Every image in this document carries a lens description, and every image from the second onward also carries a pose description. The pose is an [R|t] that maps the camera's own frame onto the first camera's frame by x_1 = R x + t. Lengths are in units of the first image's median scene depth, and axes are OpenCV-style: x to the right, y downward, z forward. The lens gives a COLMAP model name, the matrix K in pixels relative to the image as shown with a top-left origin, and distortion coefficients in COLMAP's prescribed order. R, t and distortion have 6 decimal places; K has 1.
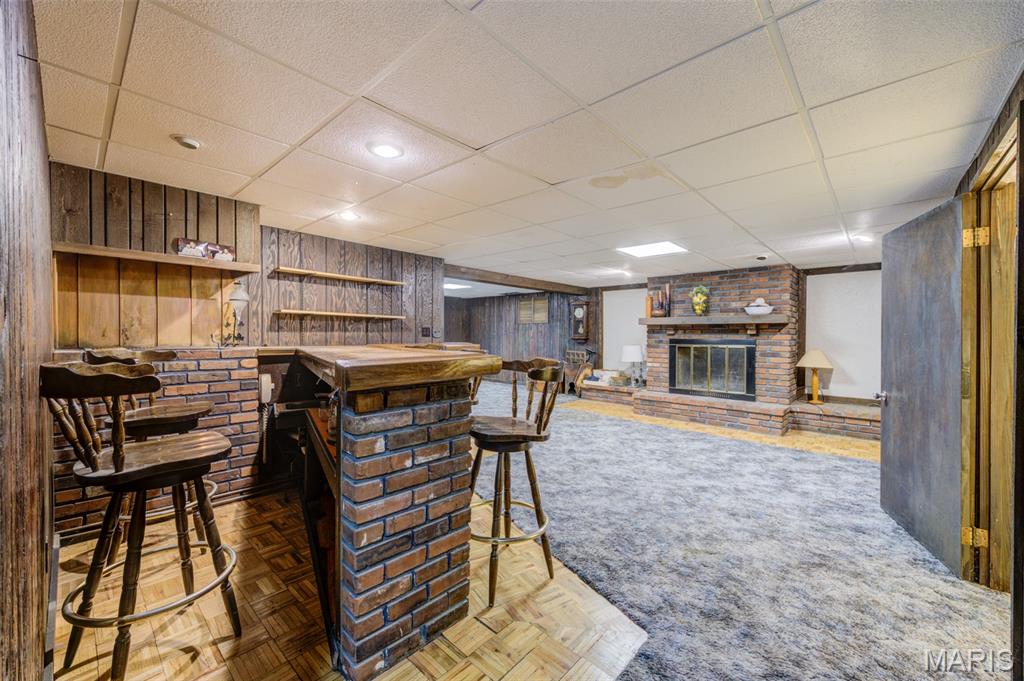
lens RADIAL K [[403.3, 0, 508.4], [0, 403.3, 339.7], [0, 0, 1]] dist [0.003831, 0.000178]
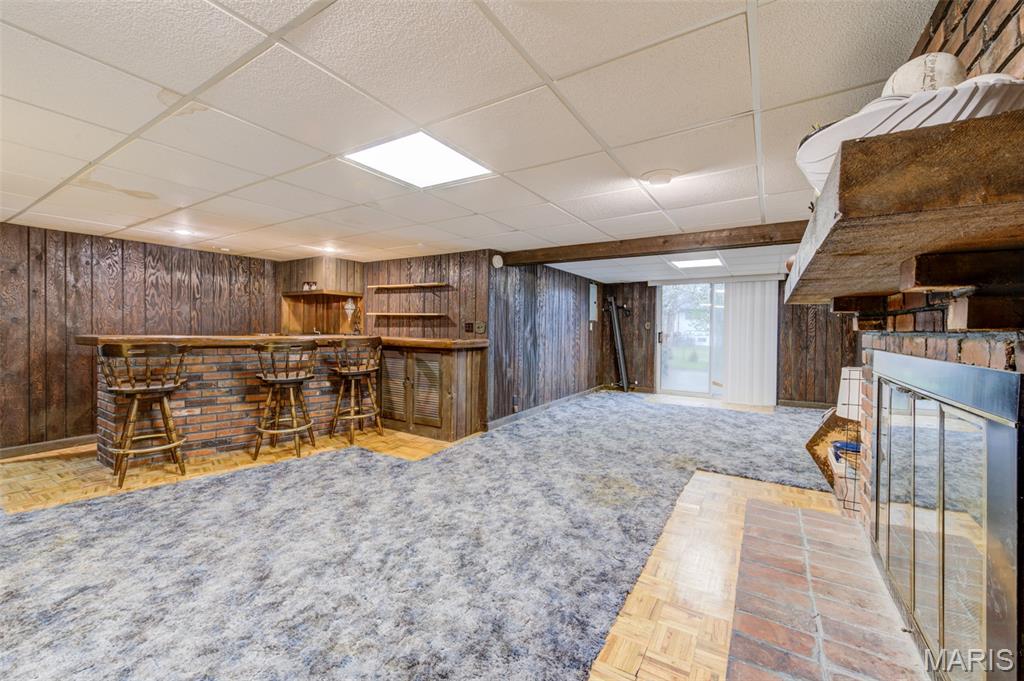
lens RADIAL K [[403.3, 0, 511.1], [0, 403.3, 330.7], [0, 0, 1]] dist [0.003831, 0.000178]
pose [[0.179630, 0.002406, -0.983731, 0.653508], [-0.024083, 0.999708, -0.001953, -0.010074], [0.983439, 0.024042, 0.179635, 0.759372]]
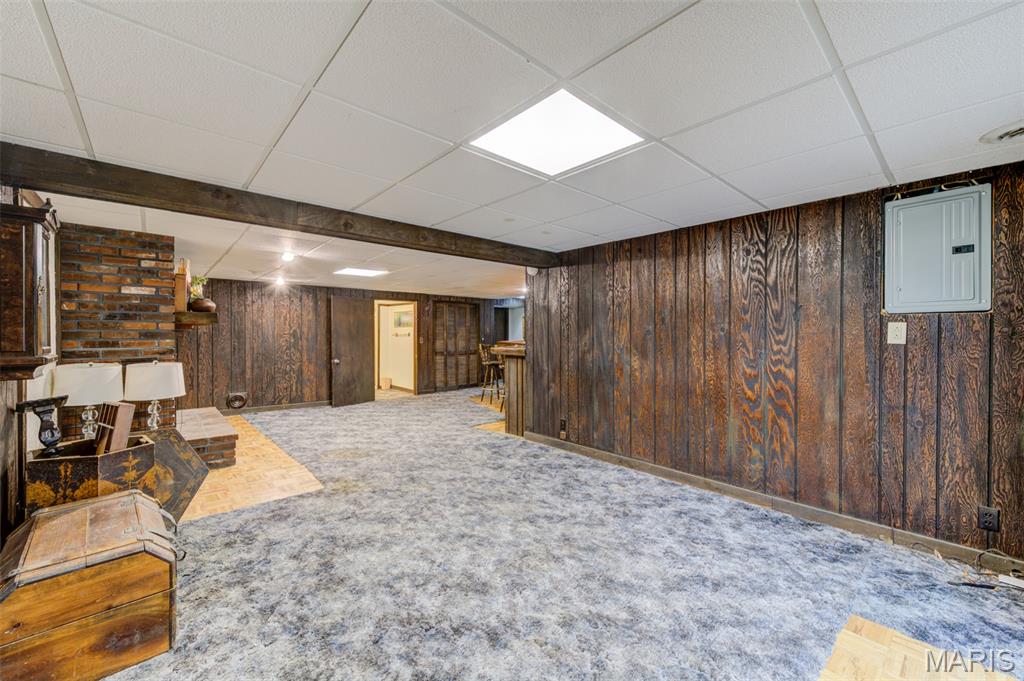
lens RADIAL K [[403.3, 0, 514.9], [0, 403.3, 337.6], [0, 0, 1]] dist [0.003831, 0.000178]
pose [[-0.995877, -0.006002, 0.090512, -0.186237], [-0.003893, 0.999717, 0.023459, -0.034334], [-0.090628, 0.023010, -0.995619, 1.660191]]
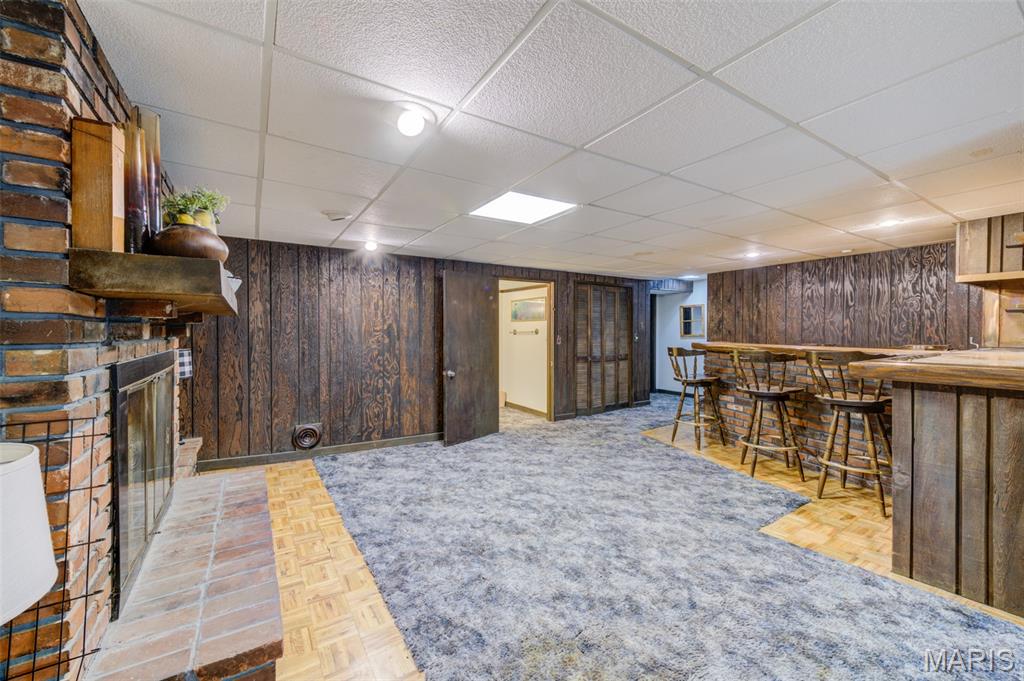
lens RADIAL K [[403.3, 0, 506.7], [0, 403.3, 336.1], [0, 0, 1]] dist [0.003831, 0.000178]
pose [[-0.966277, -0.007341, 0.257400, 0.153143], [-0.000593, 0.999654, 0.026282, -0.024916], [-0.257504, 0.025243, -0.965948, 1.220620]]
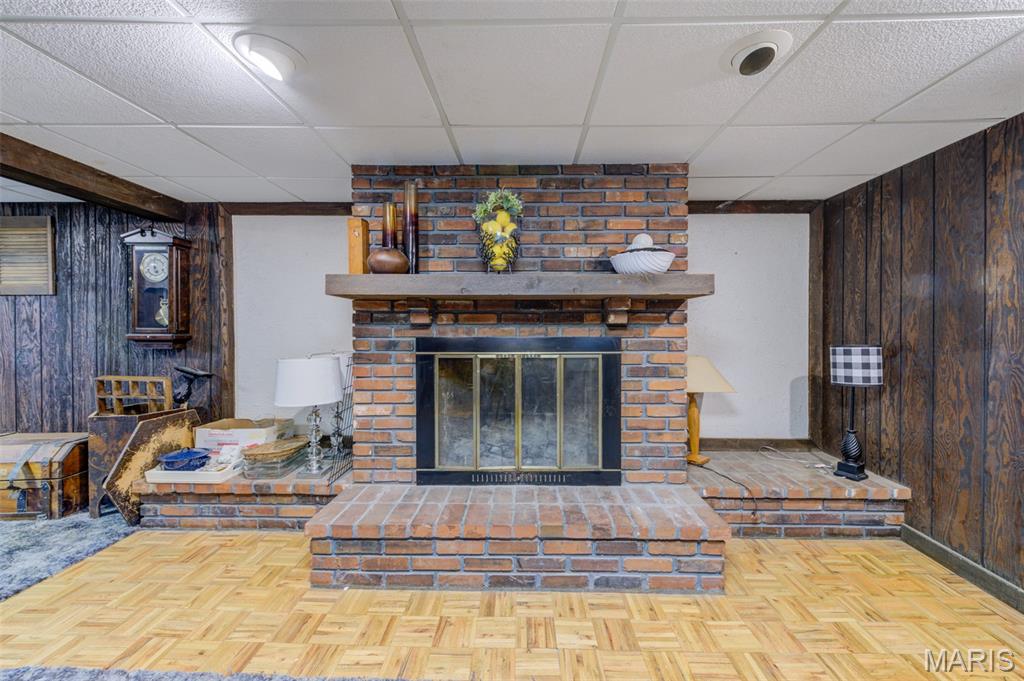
lens RADIAL K [[403.3, 0, 531.3], [0, 403.3, 334.0], [0, 0, 1]] dist [0.003831, 0.000178]
pose [[0.731016, -0.010569, 0.682279, 0.239219], [0.012398, 0.999921, 0.002206, -0.005371], [-0.682248, 0.006846, 0.731089, 0.701585]]
